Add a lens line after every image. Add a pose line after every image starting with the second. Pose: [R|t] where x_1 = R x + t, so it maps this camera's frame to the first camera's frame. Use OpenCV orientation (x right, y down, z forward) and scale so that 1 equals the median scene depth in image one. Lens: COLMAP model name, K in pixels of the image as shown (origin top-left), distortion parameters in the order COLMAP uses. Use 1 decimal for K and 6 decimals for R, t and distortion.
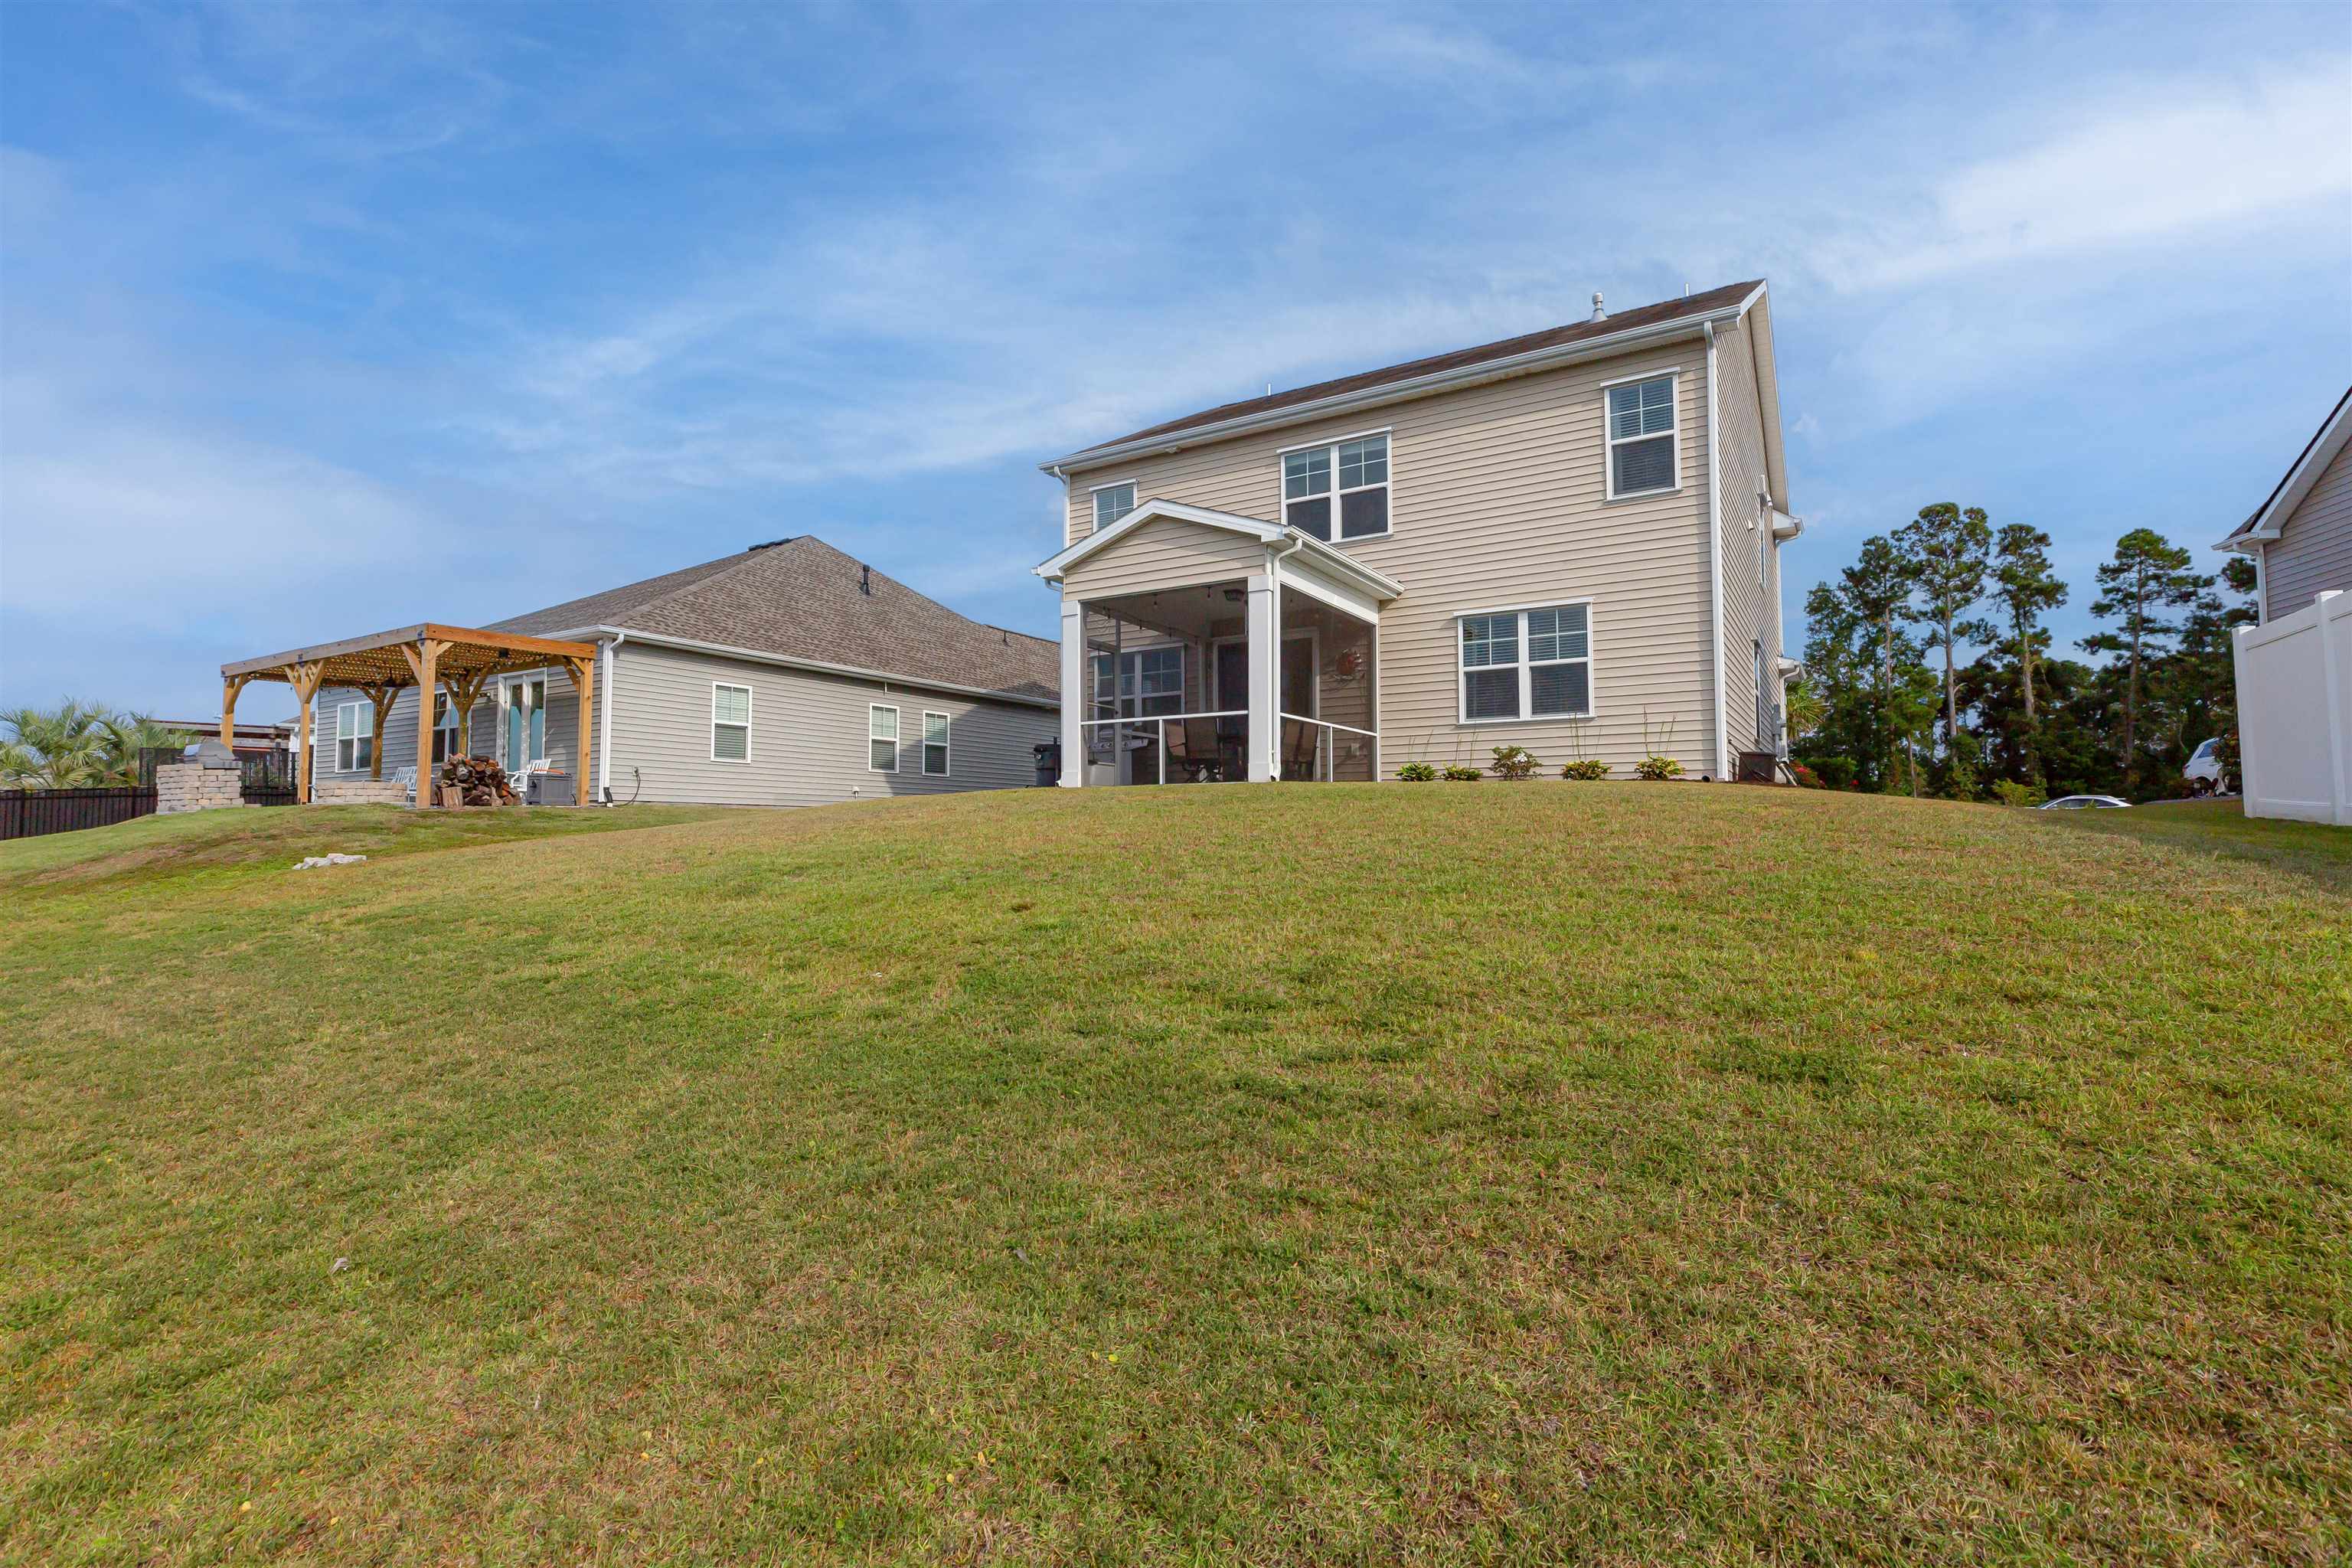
lens RADIAL K [[1106.9, 0, 1176.0], [0, 1106.9, 784.0], [0, 0, 1]] dist [0.002408, 0.001168]
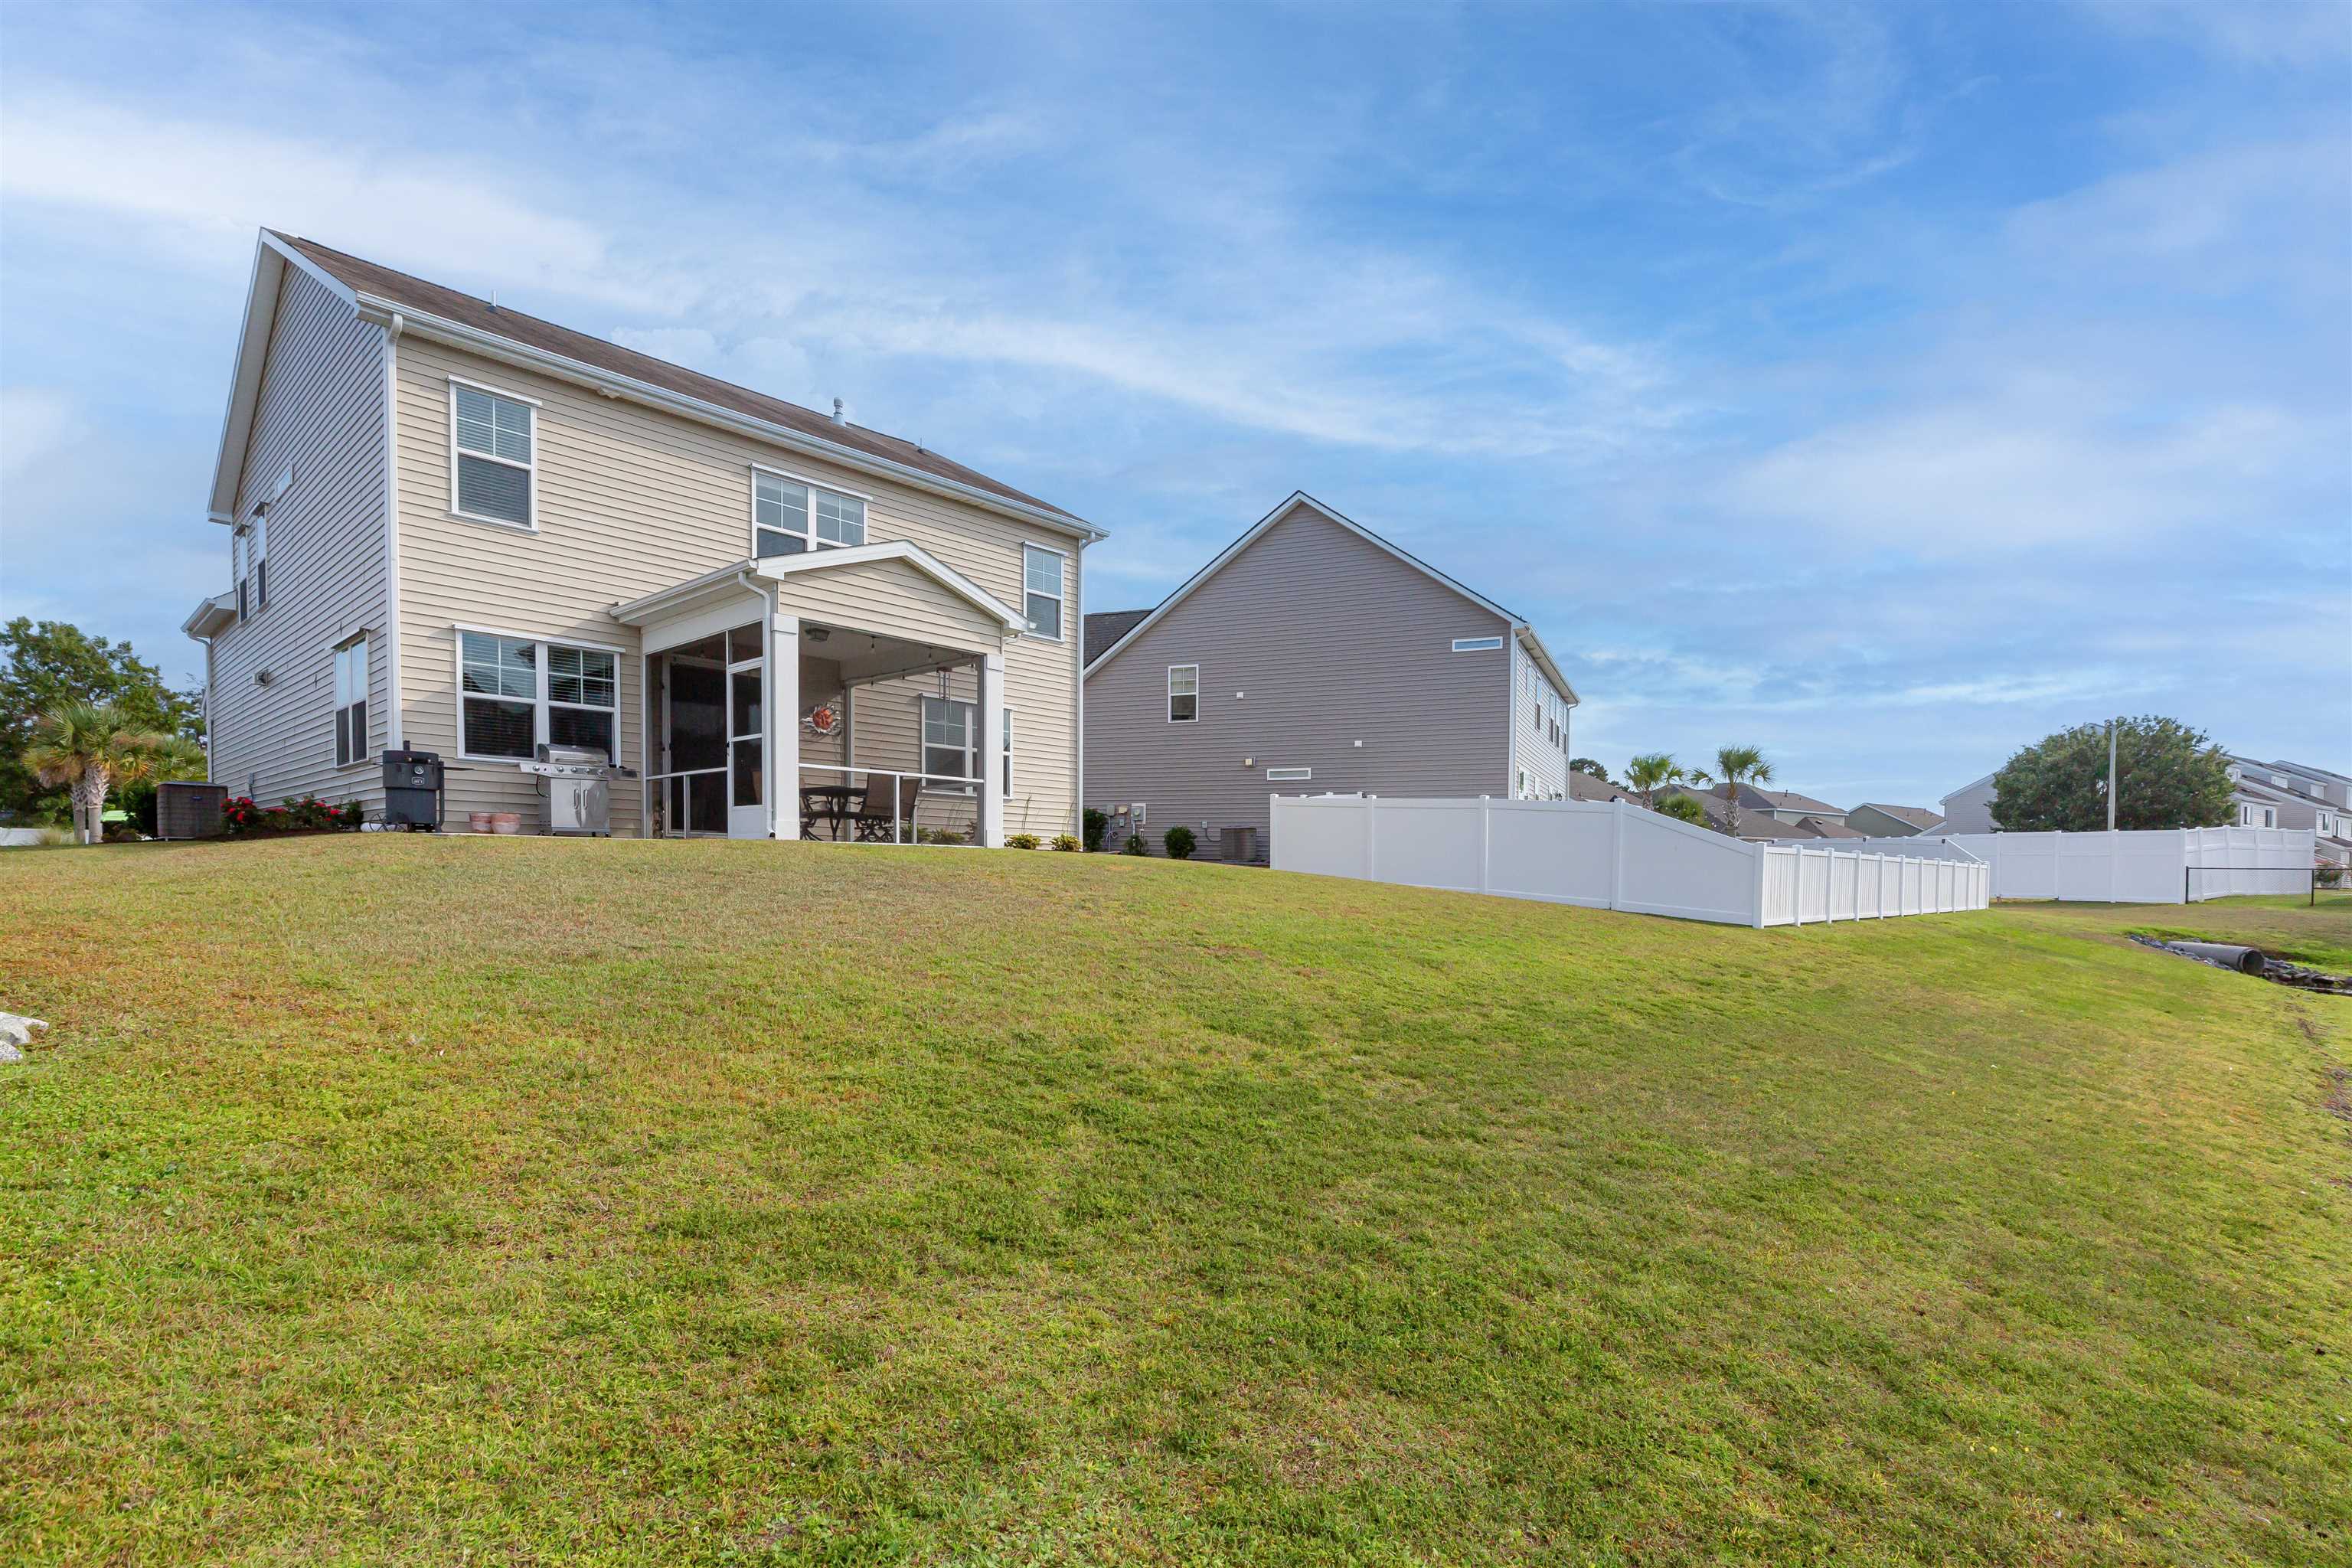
lens RADIAL K [[1102.1, 0, 1172.9], [0, 1102.1, 902.5], [0, 0, 1]] dist [0.001939, 0.000449]
pose [[0.219953, -0.022172, 0.975258, -0.803660], [-0.065485, 0.997151, 0.037438, -0.000353], [-0.973310, -0.072100, 0.217874, 0.497346]]
